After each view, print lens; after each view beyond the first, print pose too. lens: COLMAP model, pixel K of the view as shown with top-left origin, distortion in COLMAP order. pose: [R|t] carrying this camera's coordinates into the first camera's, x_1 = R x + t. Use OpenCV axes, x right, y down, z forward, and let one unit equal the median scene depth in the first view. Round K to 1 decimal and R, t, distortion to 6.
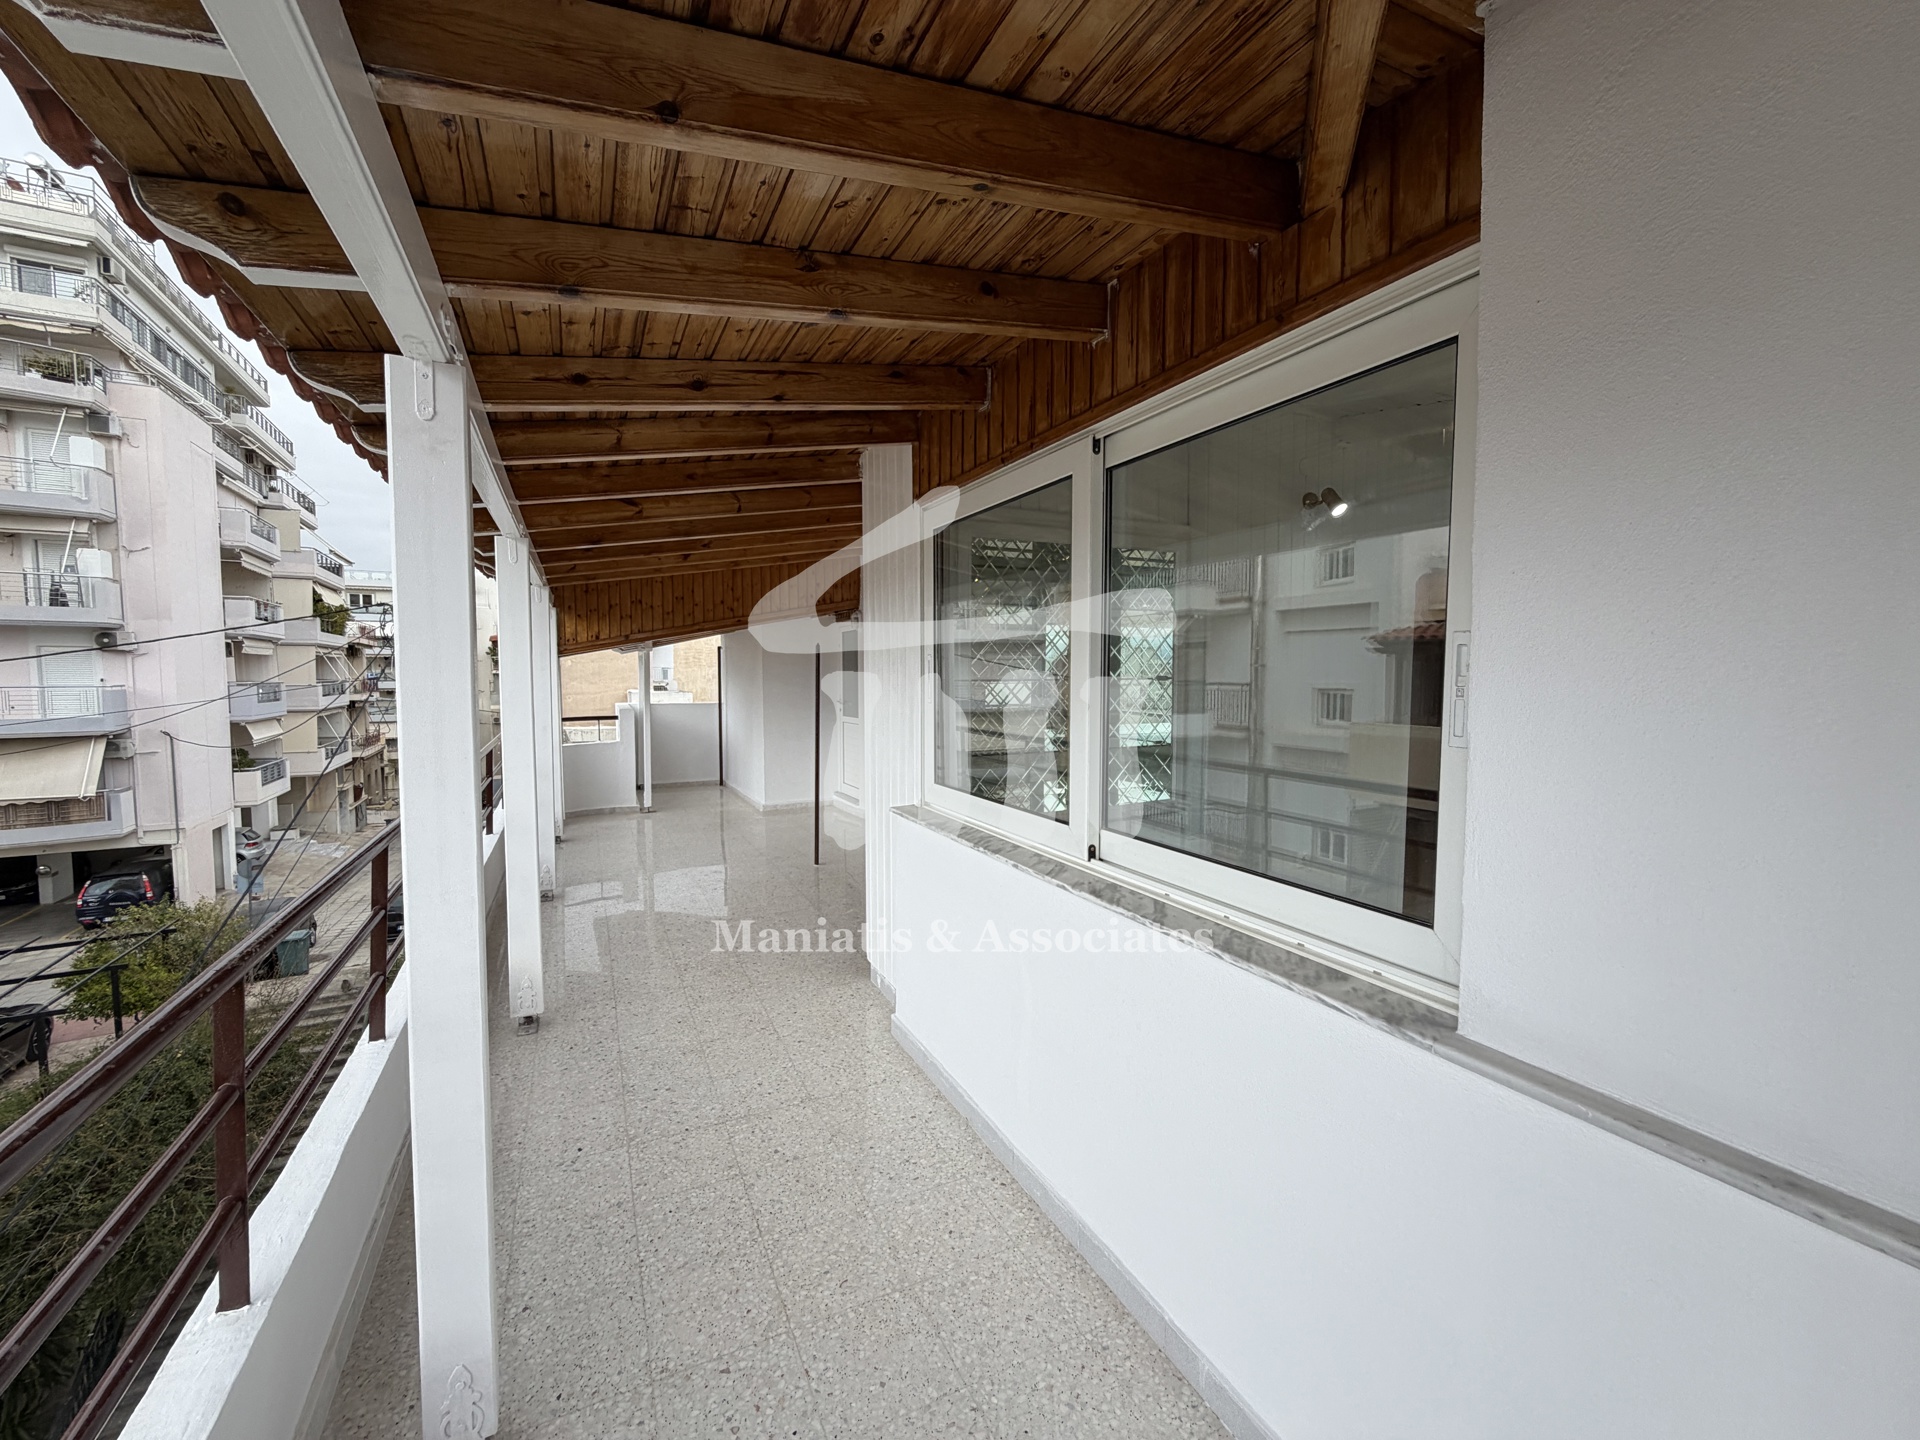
lens RADIAL K [[763.9, 0, 956.4], [0, 763.9, 723.5], [0, 0, 1]] dist [0.000452, -0.000313]
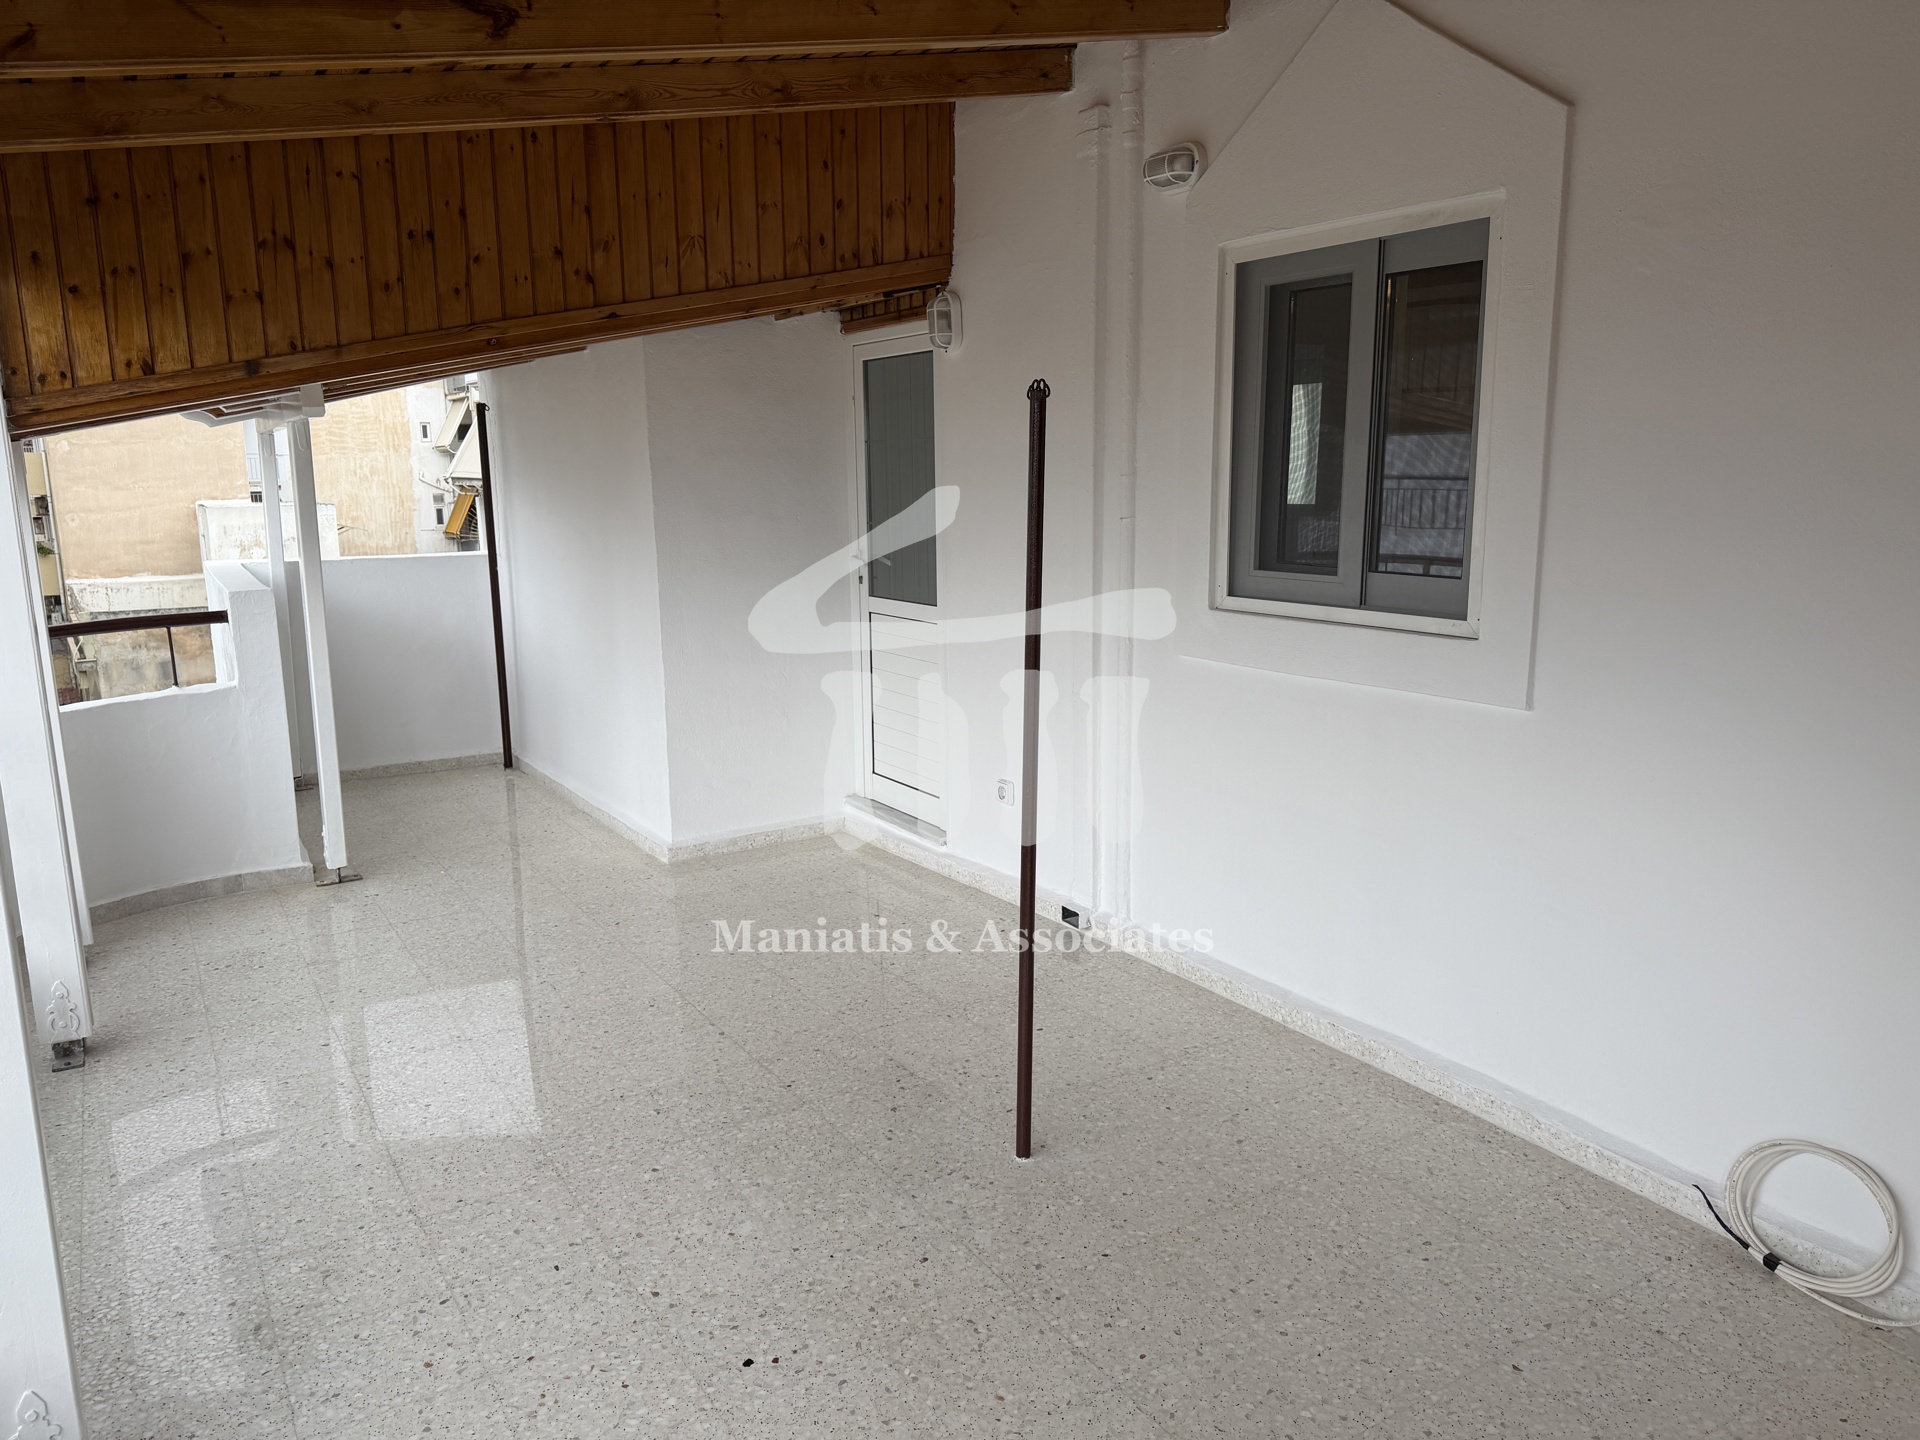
lens RADIAL K [[1348.1, 0, 953.1], [0, 1348.1, 724.0], [0, 0, 1]] dist [0.058236, -0.067559]
pose [[0.994983, -0.031363, 0.095001, -0.146241], [0.018847, 0.991350, 0.129882, -0.026804], [-0.098253, -0.127440, 0.986968, 0.294716]]
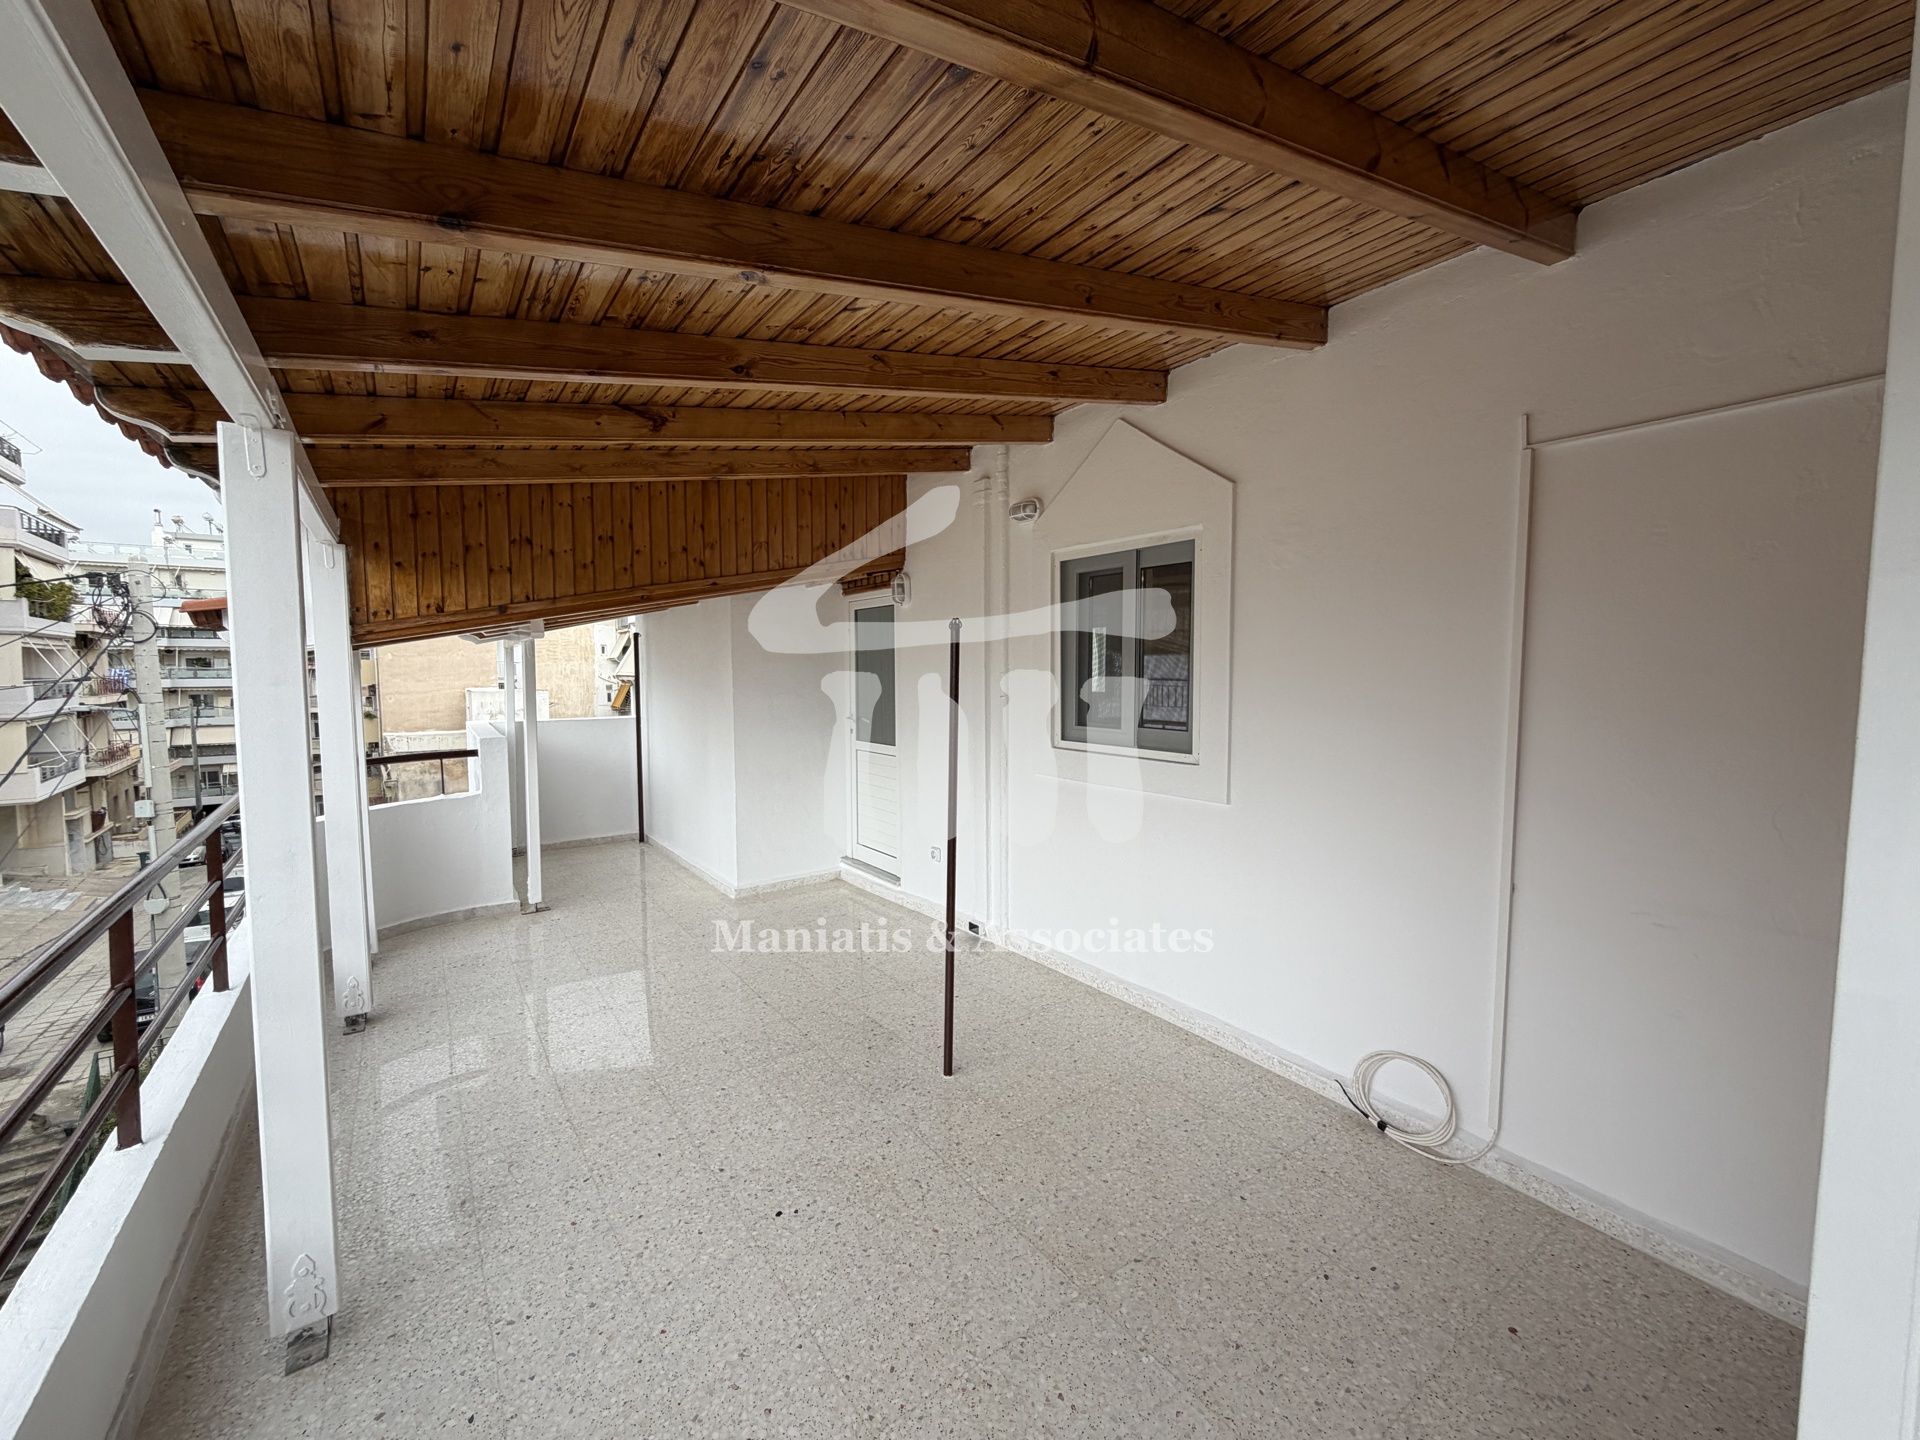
lens RADIAL K [[763.9, 0, 954.8], [0, 763.9, 721.1], [0, 0, 1]] dist [0.000452, -0.000313]
pose [[0.986143, -0.016318, 0.165093, -0.147135], [0.015130, 0.999850, 0.008452, -0.025576], [-0.165206, -0.005838, 0.986242, 0.299391]]
